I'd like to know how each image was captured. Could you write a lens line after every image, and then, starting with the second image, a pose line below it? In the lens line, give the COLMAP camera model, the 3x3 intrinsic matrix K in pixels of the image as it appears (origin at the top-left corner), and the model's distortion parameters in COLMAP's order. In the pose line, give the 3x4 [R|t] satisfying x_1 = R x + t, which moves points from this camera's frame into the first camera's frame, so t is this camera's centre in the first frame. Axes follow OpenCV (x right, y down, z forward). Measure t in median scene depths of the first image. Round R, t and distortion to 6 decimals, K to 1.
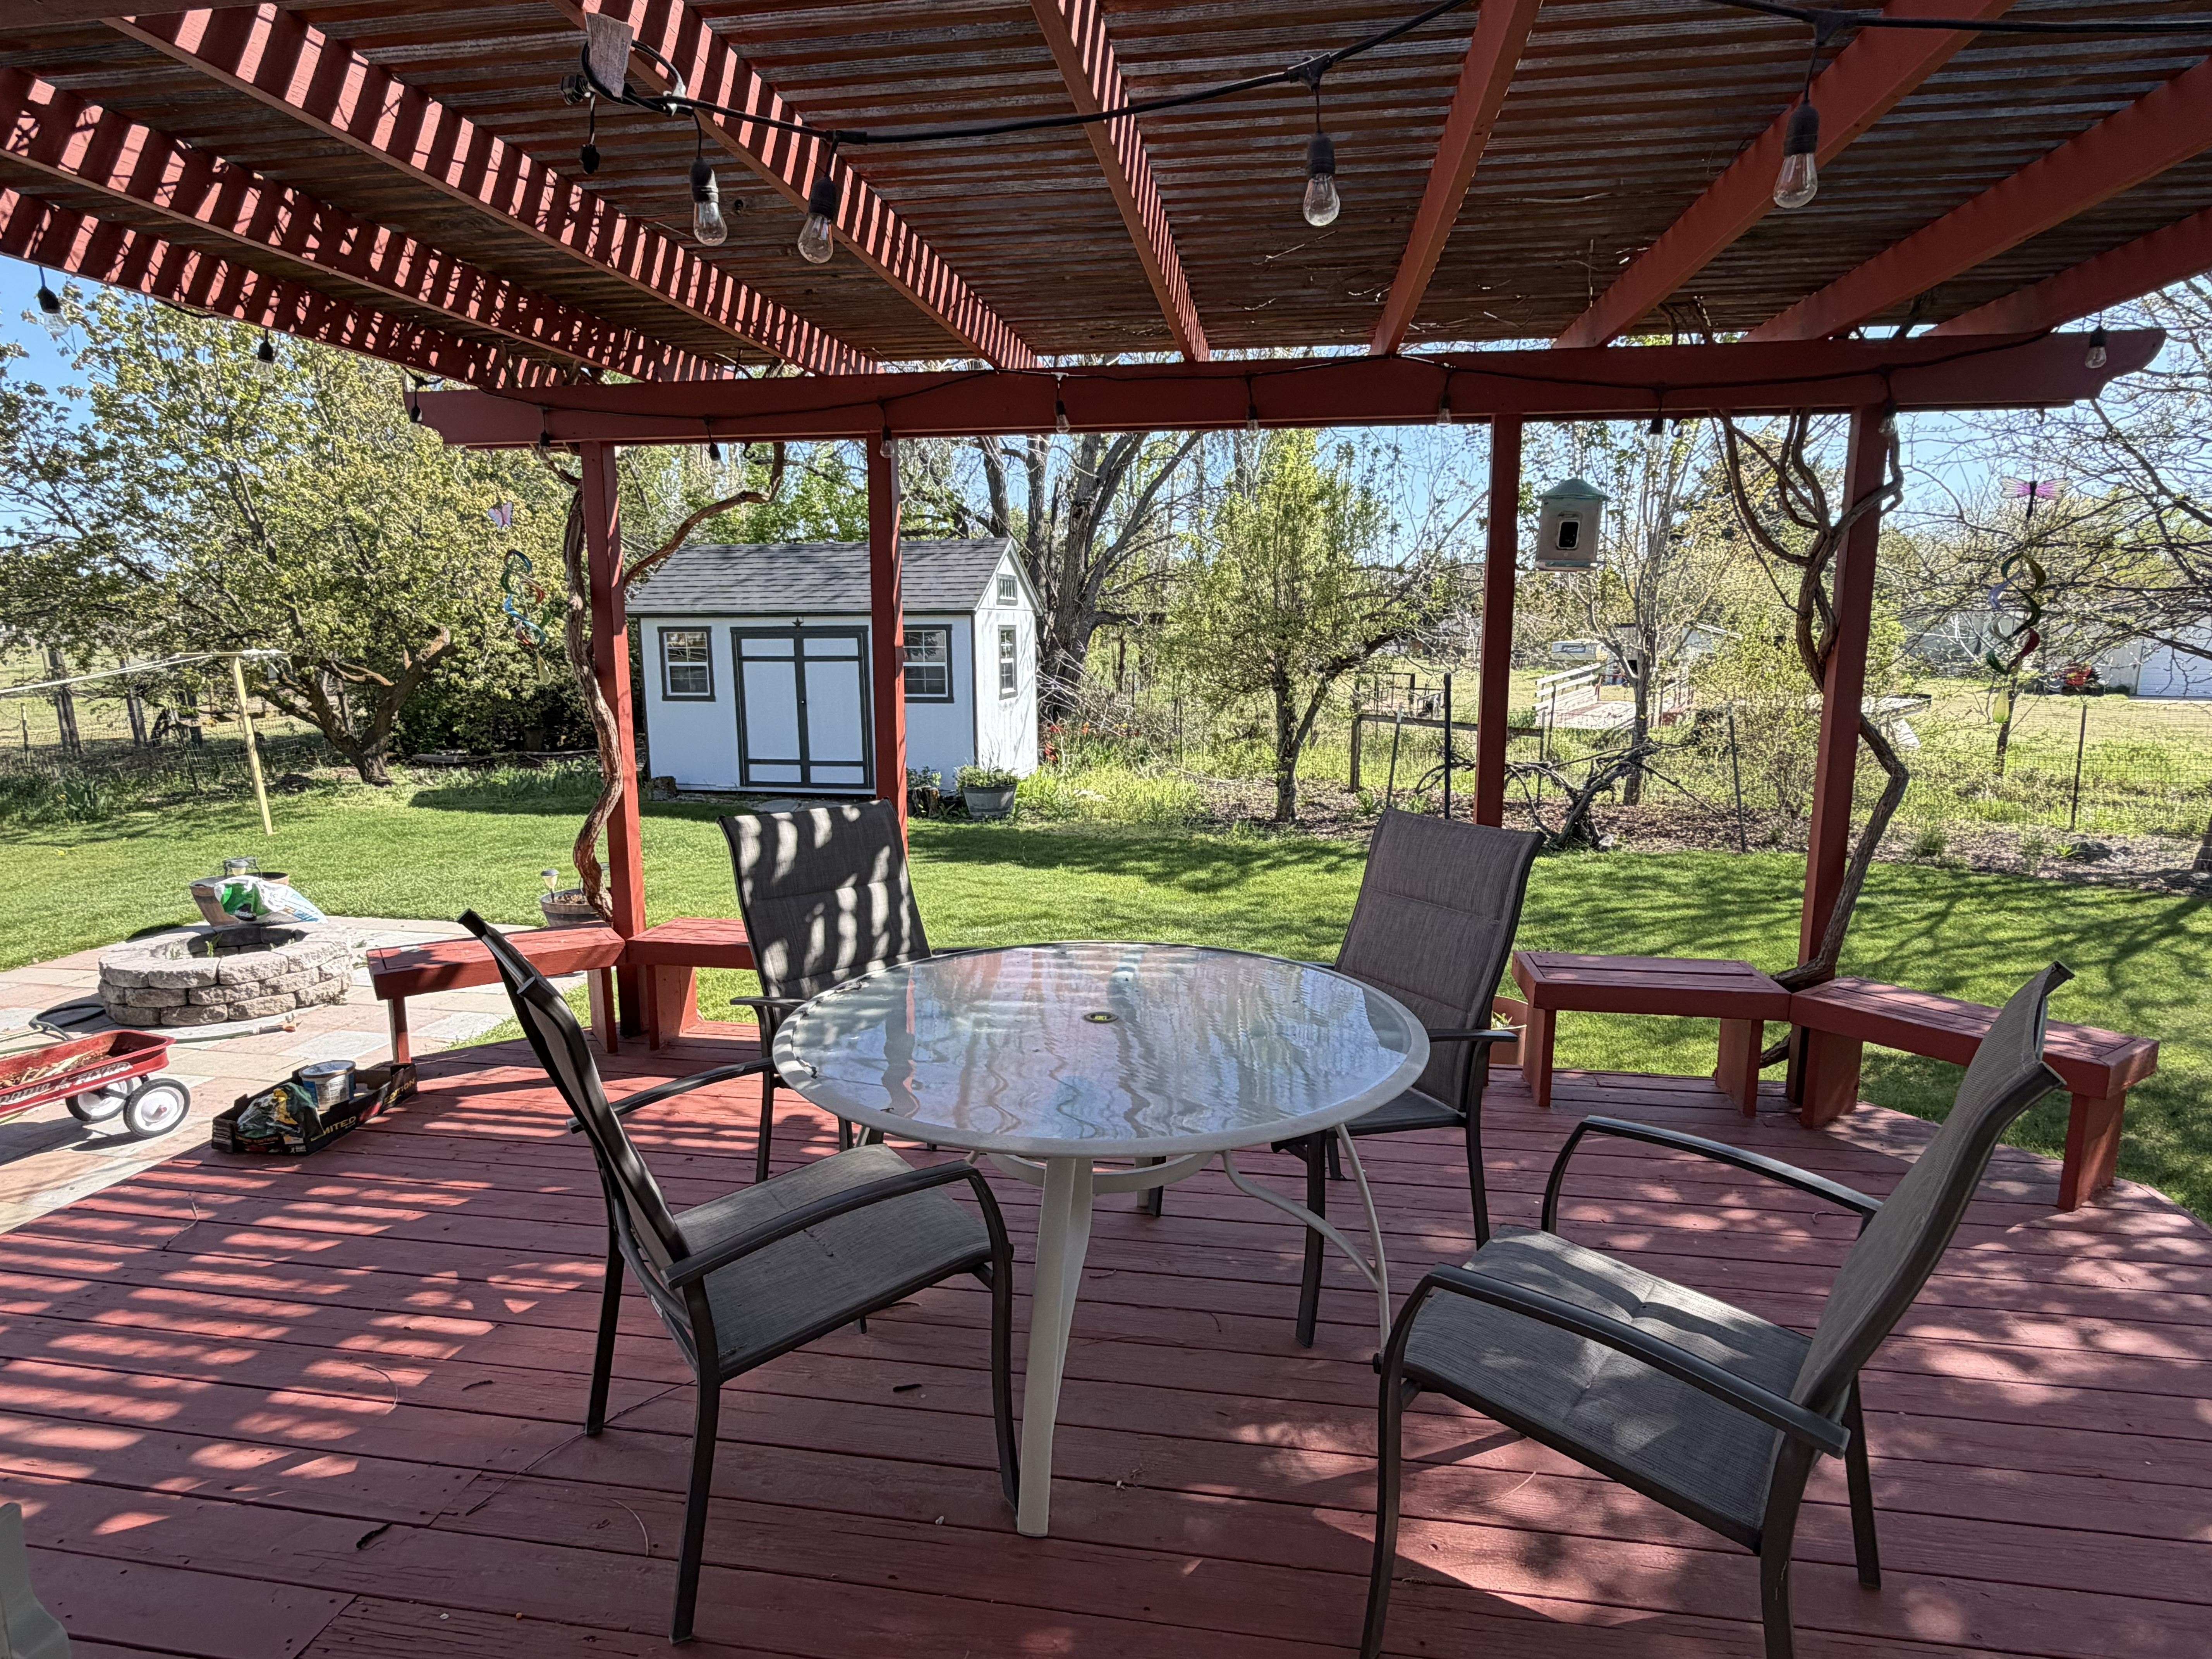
lens RADIAL K [[1207.9, 0, 1113.8], [0, 1207.9, 831.9], [0, 0, 1]] dist [-0.000778, 0.002193]
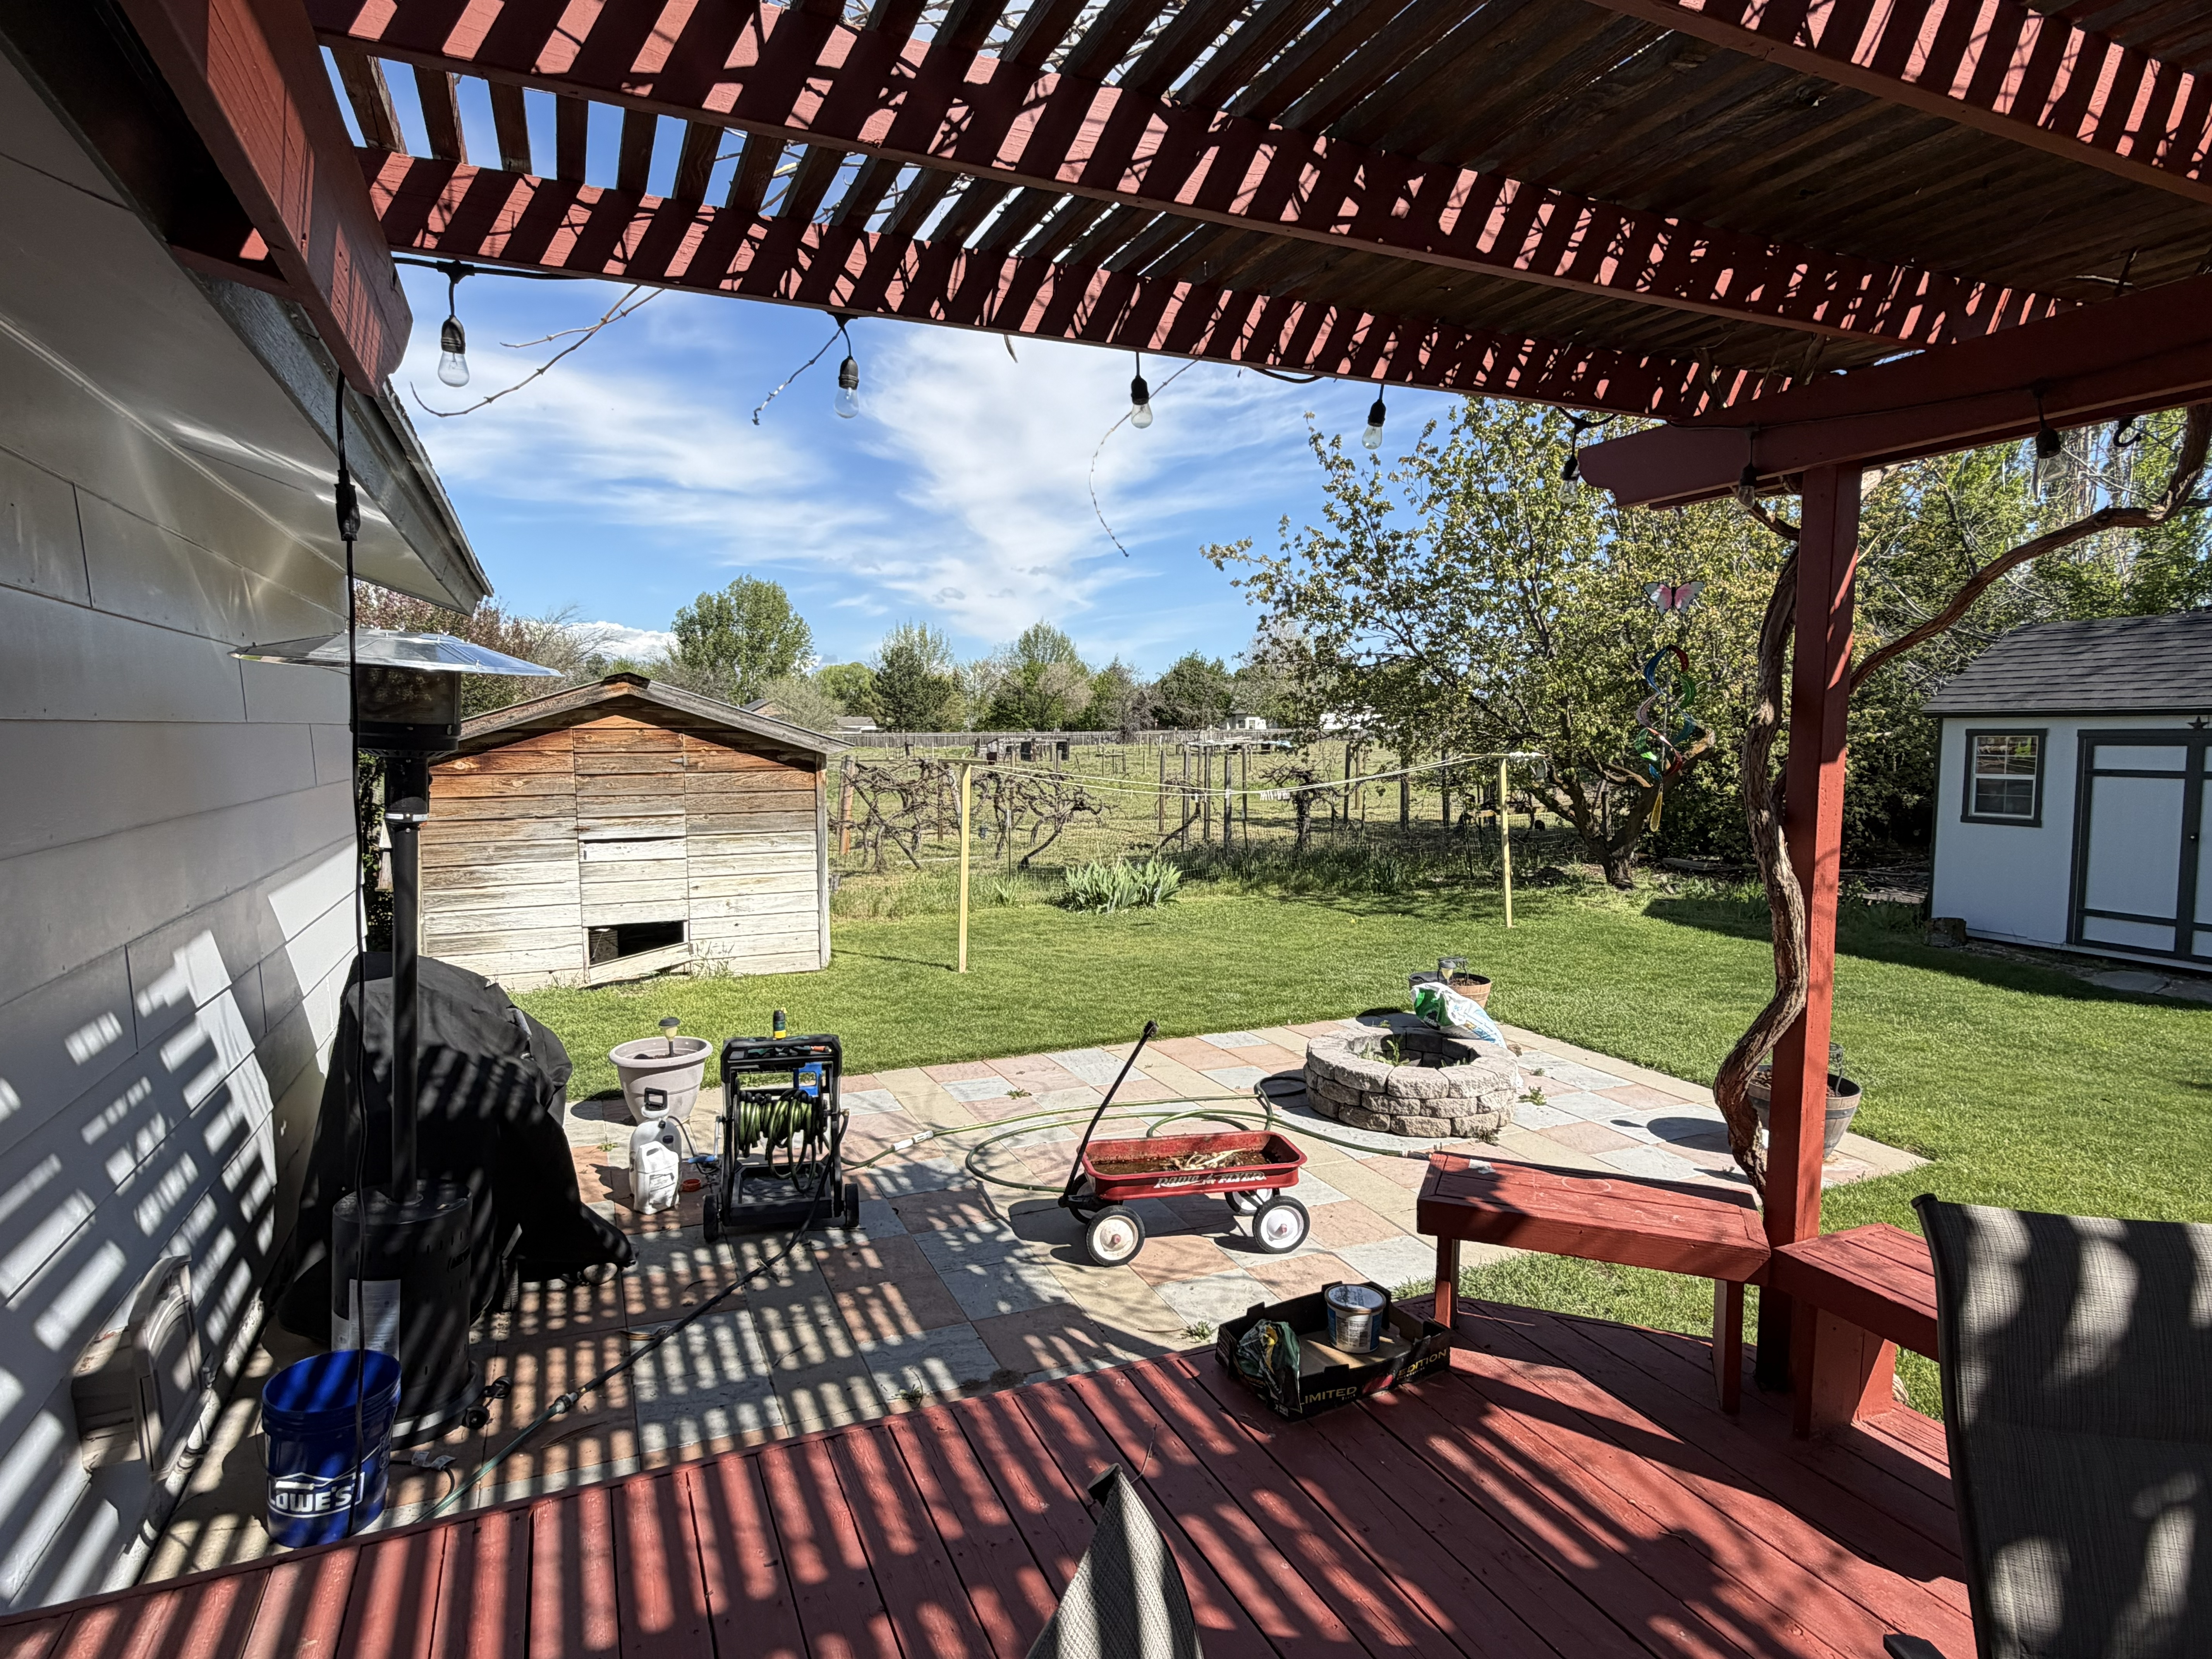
lens RADIAL K [[1207.9, 0, 1097.1], [0, 1207.9, 835.9], [0, 0, 1]] dist [-0.000778, 0.002193]
pose [[0.549946, 0.074372, -0.831883, -0.087320], [-0.136953, 0.990576, -0.001978, -0.068559], [0.823895, 0.115017, 0.554948, 0.322053]]
